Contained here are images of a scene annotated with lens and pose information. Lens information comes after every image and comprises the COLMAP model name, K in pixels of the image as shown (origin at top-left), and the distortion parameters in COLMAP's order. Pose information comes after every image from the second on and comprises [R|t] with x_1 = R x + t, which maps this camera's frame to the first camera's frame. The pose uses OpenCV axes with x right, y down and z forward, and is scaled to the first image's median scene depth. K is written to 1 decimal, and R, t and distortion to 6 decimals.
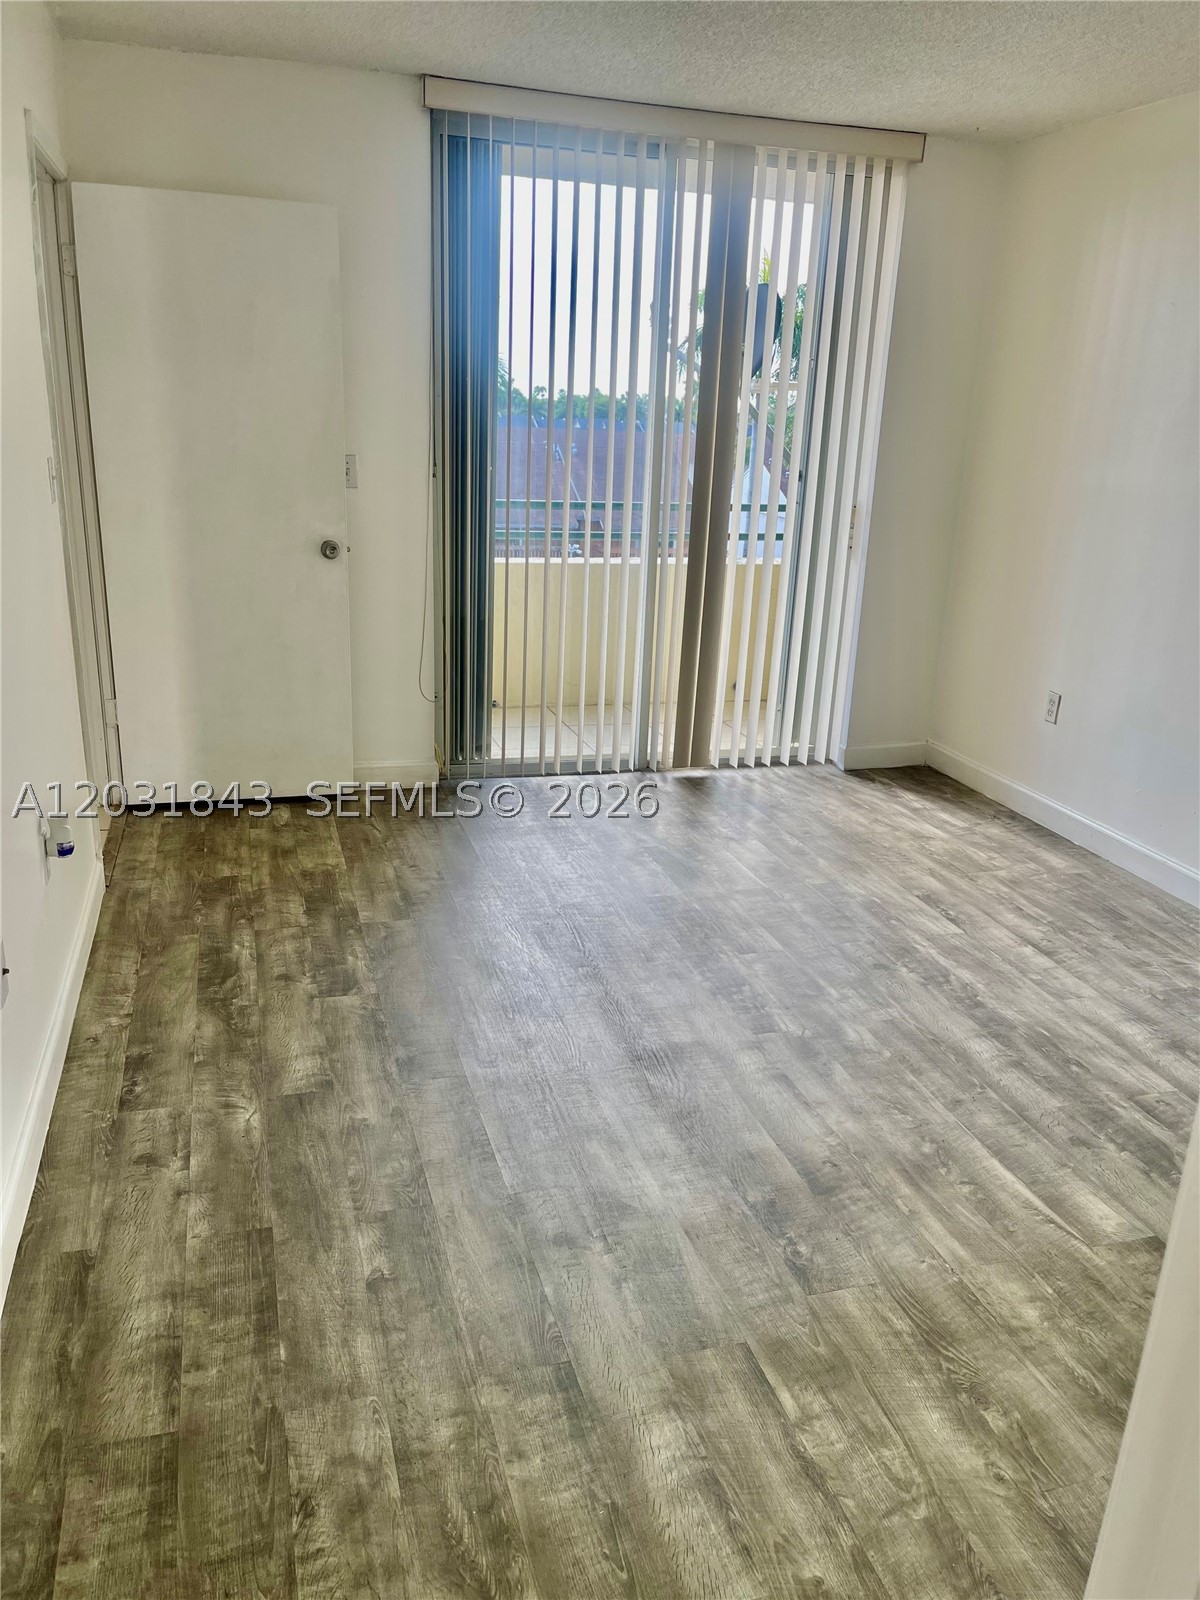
lens RADIAL K [[1191.8, 0, 600.0], [0, 1191.8, 800.0], [0, 0, 1]] dist [0.052891, -0.057295]
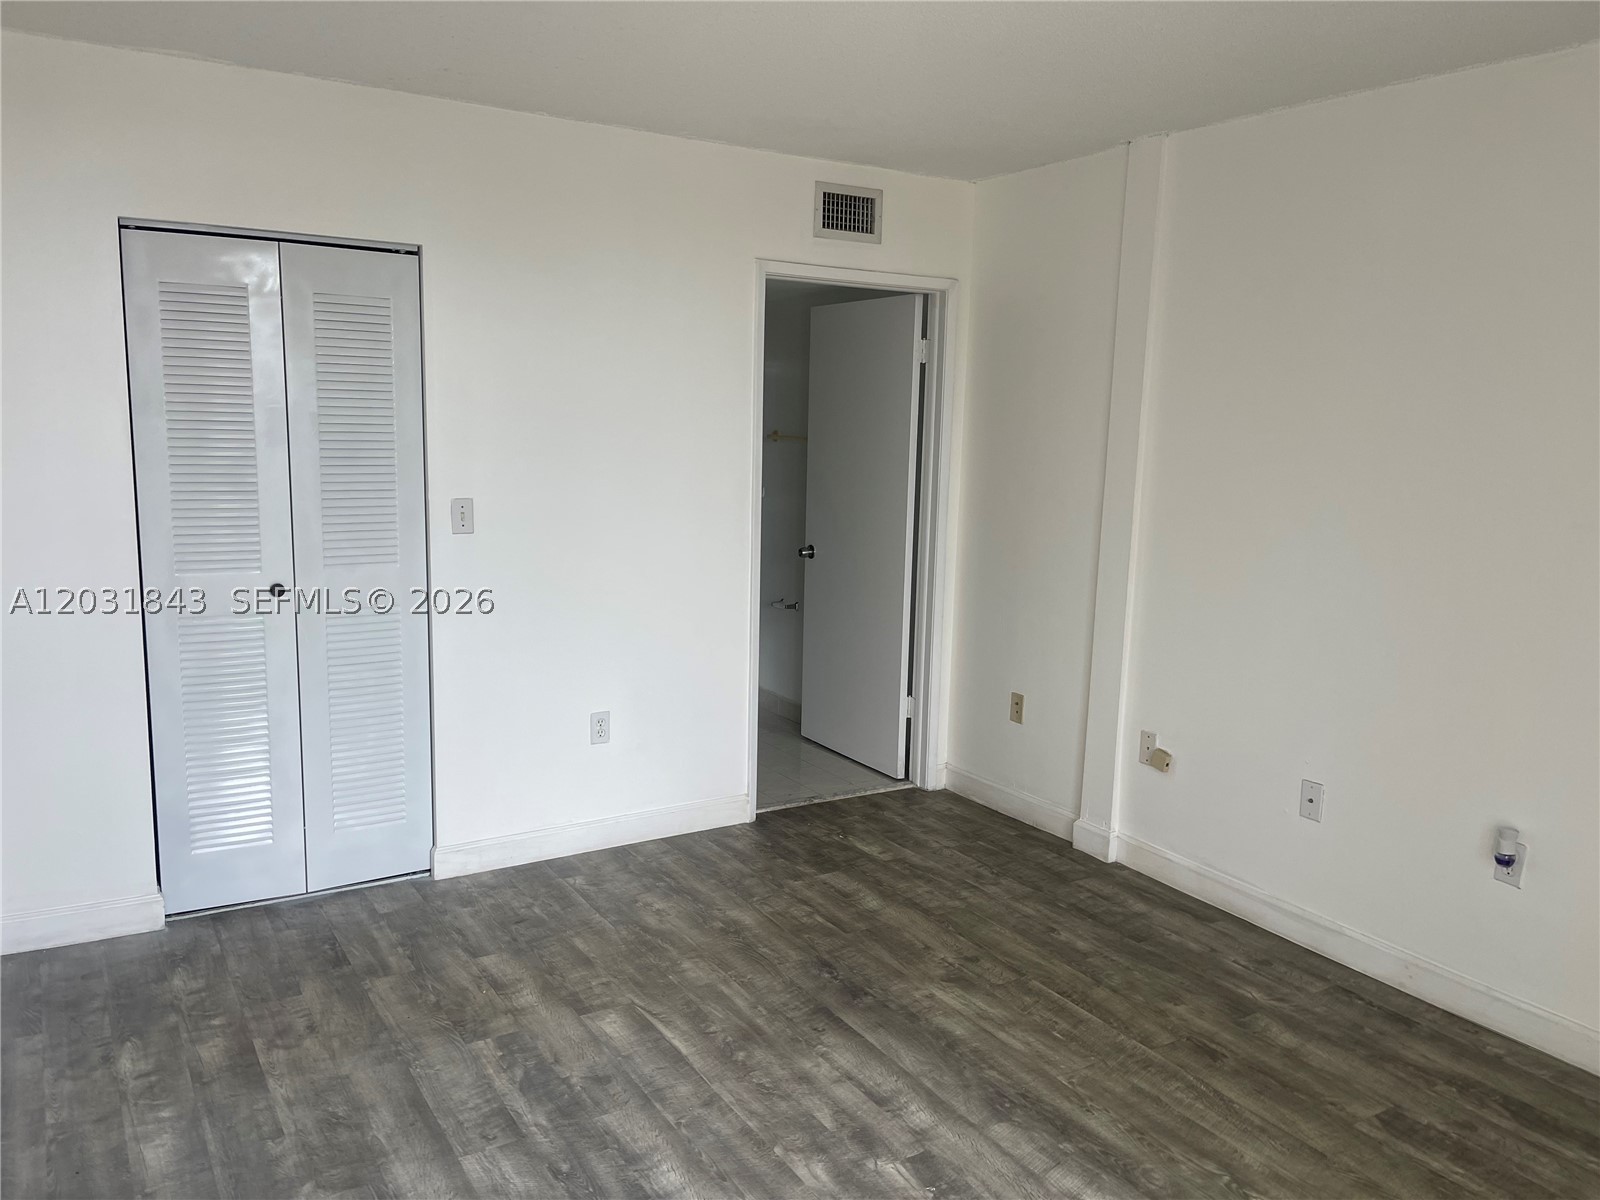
lens RADIAL K [[1191.8, 0, 800.4], [0, 1191.8, 609.0], [0, 0, 1]] dist [0.052891, -0.057295]
pose [[-0.962317, -0.027966, -0.270489, 0.569227], [-0.147645, 0.889046, 0.433356, -0.628042], [0.228358, 0.456962, -0.859673, 1.902383]]
